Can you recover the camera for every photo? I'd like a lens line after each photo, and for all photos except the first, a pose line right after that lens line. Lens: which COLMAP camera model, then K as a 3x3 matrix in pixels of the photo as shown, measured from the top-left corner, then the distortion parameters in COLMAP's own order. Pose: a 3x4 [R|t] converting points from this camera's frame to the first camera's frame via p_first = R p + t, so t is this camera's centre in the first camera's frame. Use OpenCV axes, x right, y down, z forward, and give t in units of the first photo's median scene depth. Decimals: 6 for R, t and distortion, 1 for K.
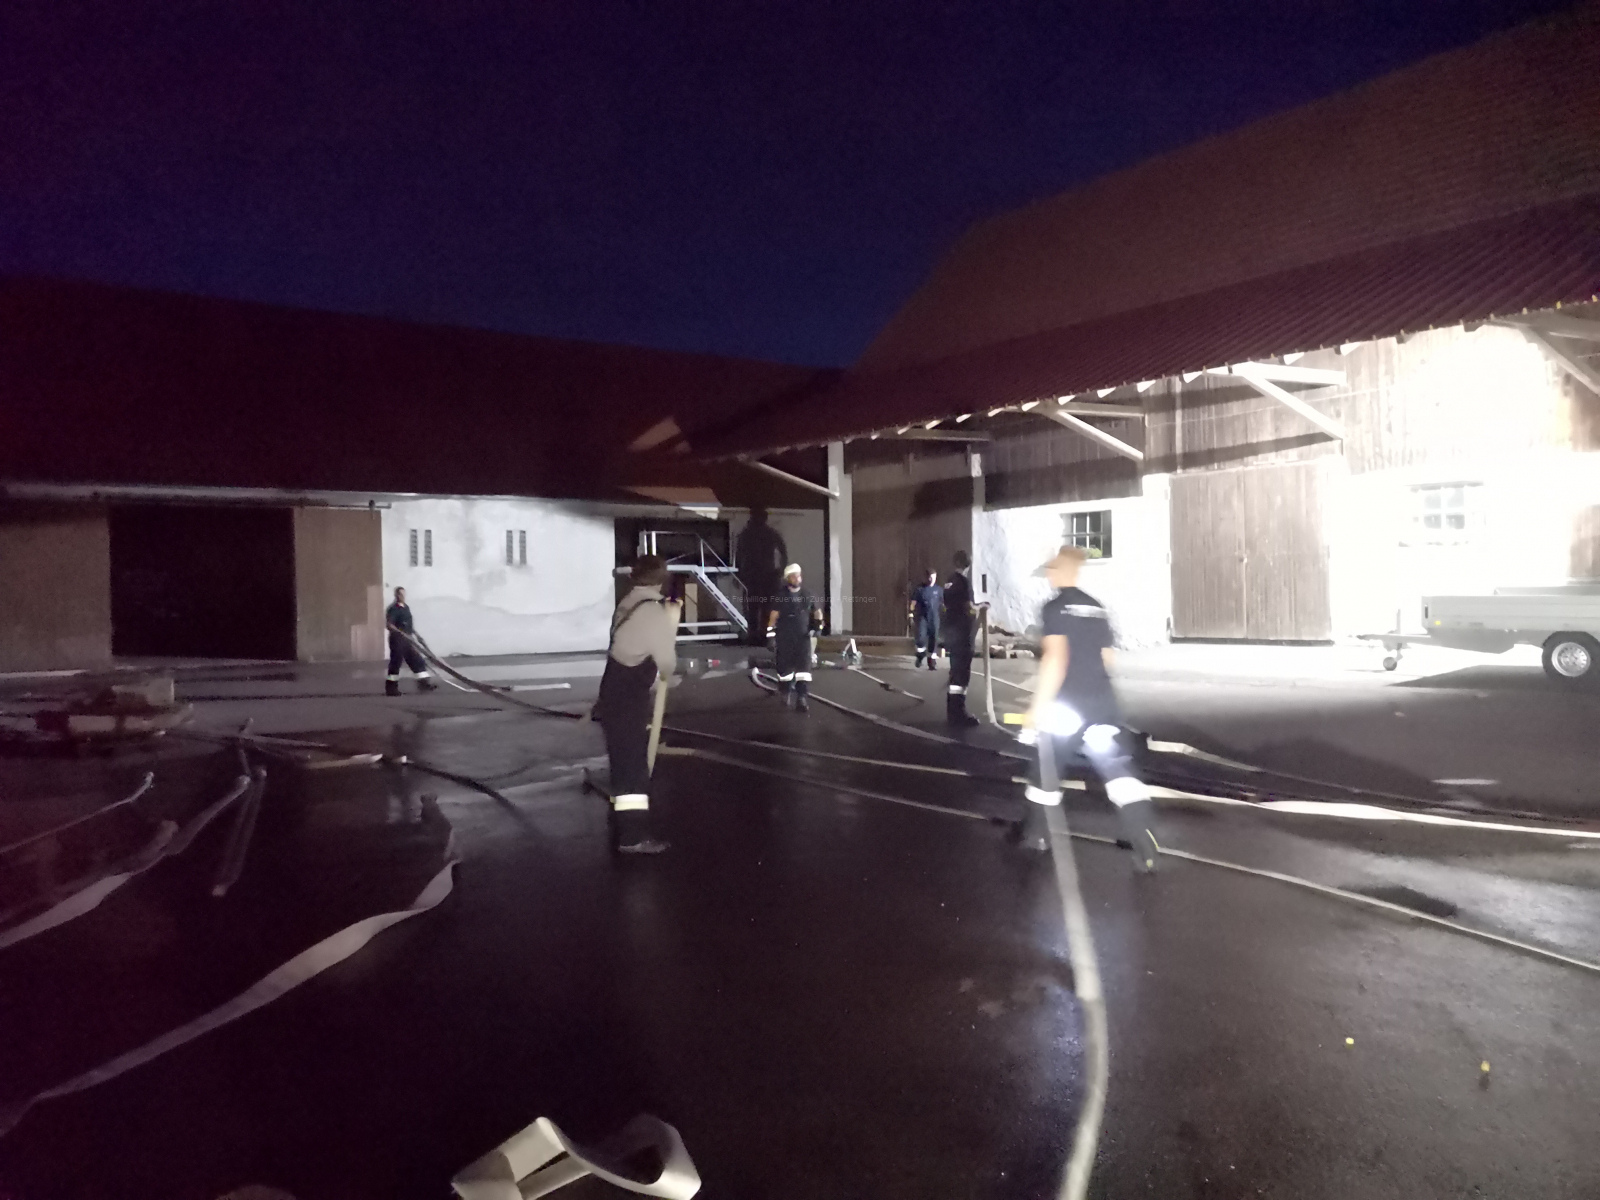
lens RADIAL K [[1243.5, 0, 798.8], [0, 1243.5, 595.0], [0, 0, 1]] dist [0.058327, -0.073965]
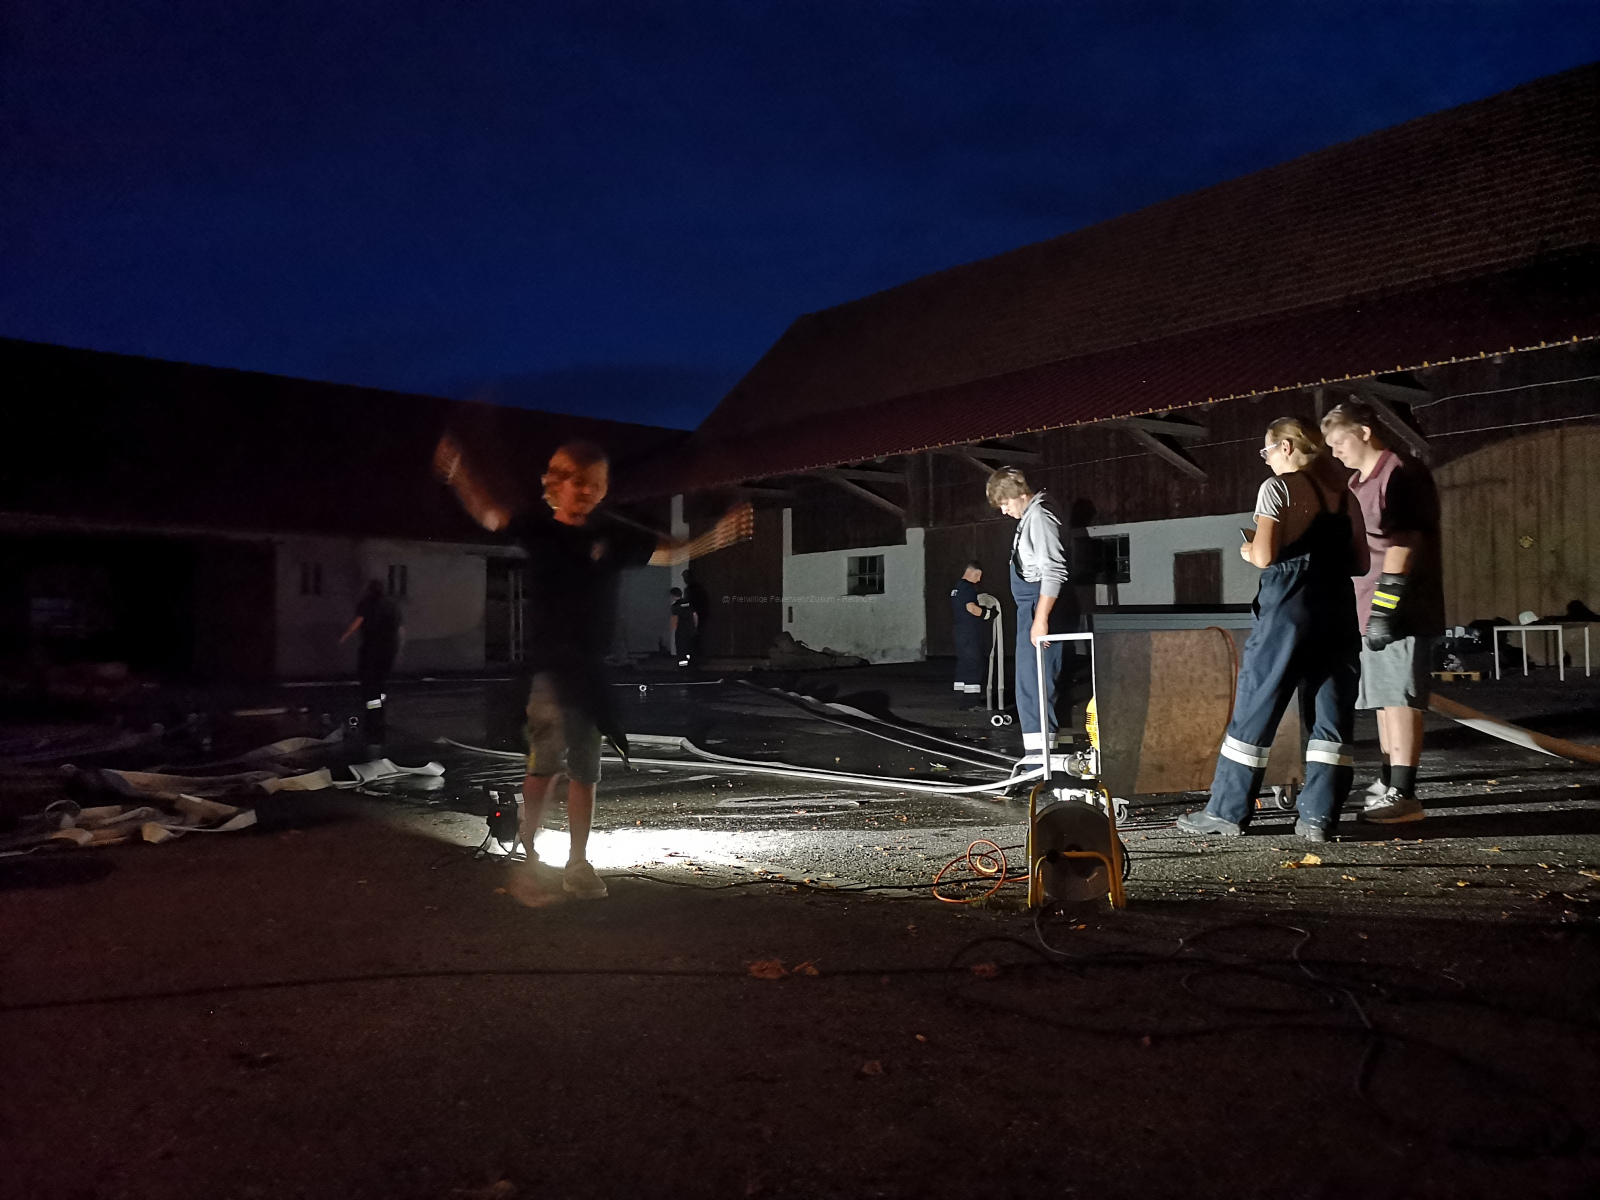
lens RADIAL K [[1236.5, 0, 798.9], [0, 1236.5, 593.4], [0, 0, 1]] dist [0.066982, -0.073528]
pose [[0.996159, 0.015106, 0.086247, 0.049824], [-0.011376, 0.998985, -0.043577, 0.021894], [-0.086818, 0.042429, 0.995320, -0.199289]]
